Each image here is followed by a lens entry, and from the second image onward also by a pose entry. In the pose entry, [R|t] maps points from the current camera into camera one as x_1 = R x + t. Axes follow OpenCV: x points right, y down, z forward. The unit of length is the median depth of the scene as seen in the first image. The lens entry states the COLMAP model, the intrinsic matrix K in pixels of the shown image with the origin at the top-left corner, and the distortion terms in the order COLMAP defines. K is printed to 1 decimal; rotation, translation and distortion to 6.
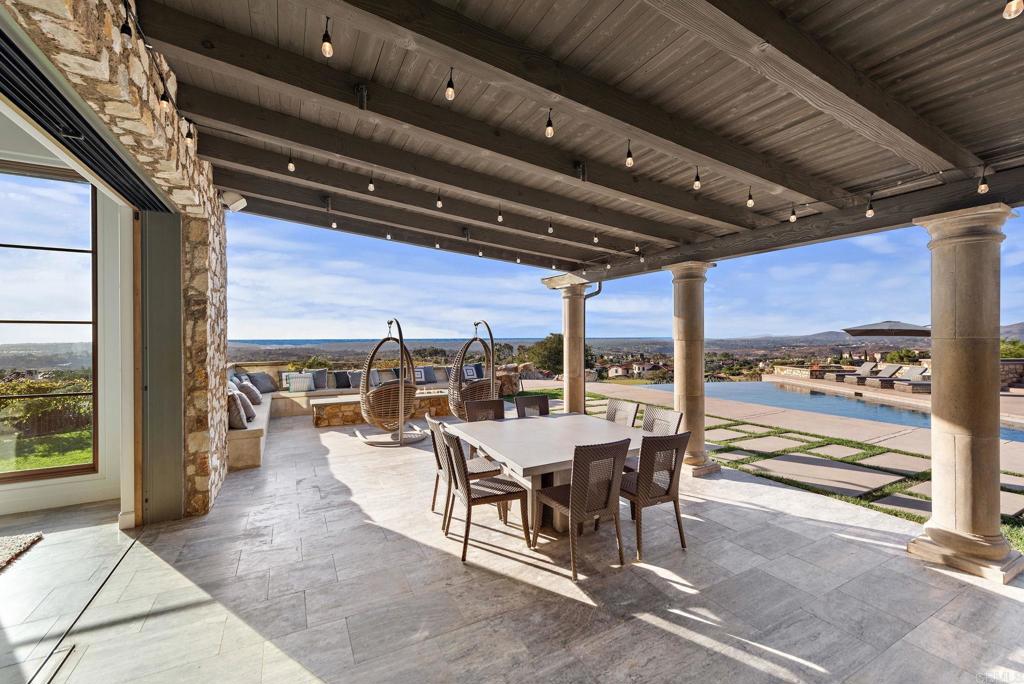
lens RADIAL K [[390.2, 0, 509.3], [0, 390.2, 340.3], [0, 0, 1]] dist [-0.001157, 0.000184]
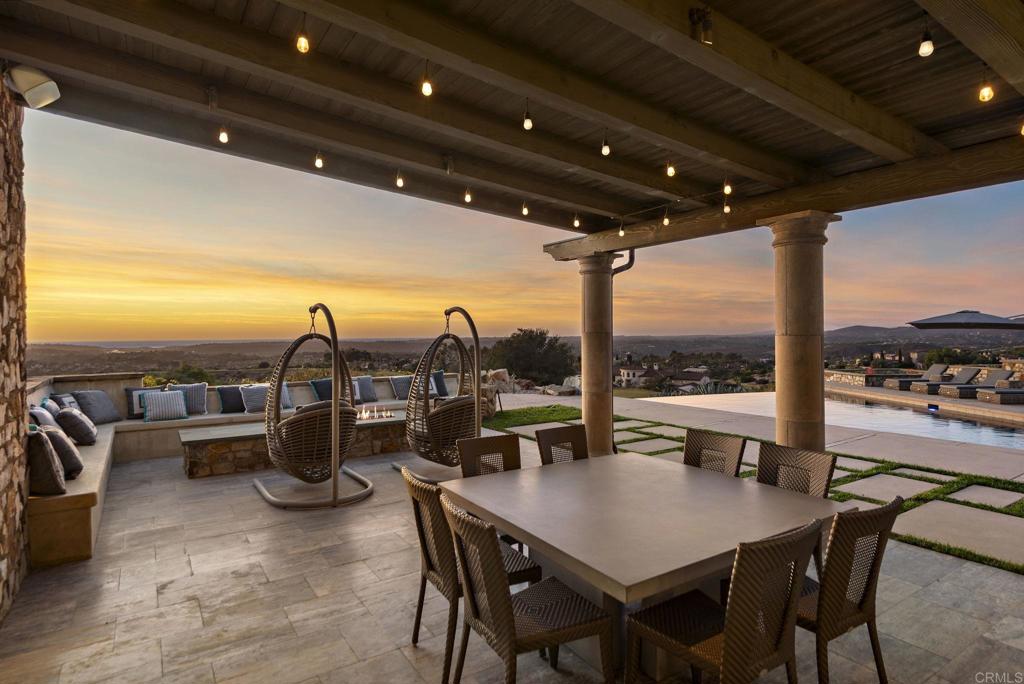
lens RADIAL K [[519.0, 0, 503.1], [0, 519.0, 341.5], [0, 0, 1]] dist [0.003363, -0.002735]
pose [[0.996153, -0.005288, 0.087469, -0.070871], [0.004785, 0.999971, 0.005958, 0.001747], [-0.087498, -0.005517, 0.996149, 0.134607]]
